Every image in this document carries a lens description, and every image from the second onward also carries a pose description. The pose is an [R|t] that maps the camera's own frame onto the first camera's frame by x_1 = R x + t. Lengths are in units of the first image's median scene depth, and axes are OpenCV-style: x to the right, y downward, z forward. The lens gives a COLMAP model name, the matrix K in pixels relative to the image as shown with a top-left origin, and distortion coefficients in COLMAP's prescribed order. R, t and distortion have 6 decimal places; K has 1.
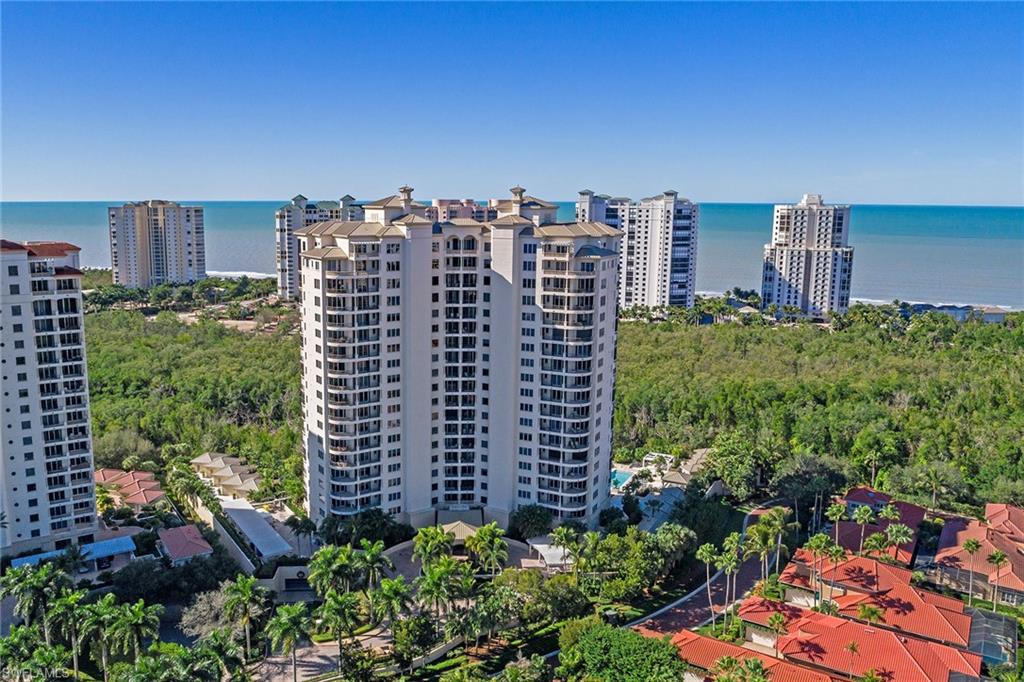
lens RADIAL K [[750.8, 0, 491.5], [0, 750.8, 345.5], [0, 0, 1]] dist [-0.012360, 0.010795]
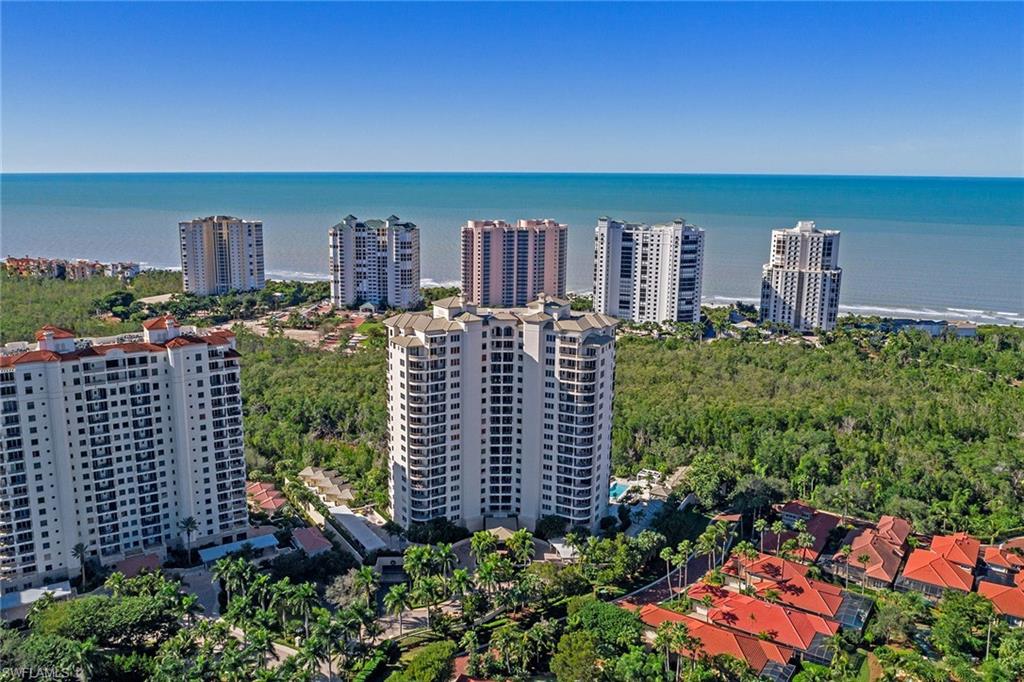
lens RADIAL K [[750.8, 0, 493.0], [0, 750.8, 344.5], [0, 0, 1]] dist [-0.012360, 0.010795]
pose [[0.999413, 0.001266, -0.034242, -0.009283], [0.000039, 0.999275, 0.038064, -0.163472], [0.034265, -0.038043, 0.998688, -0.408241]]
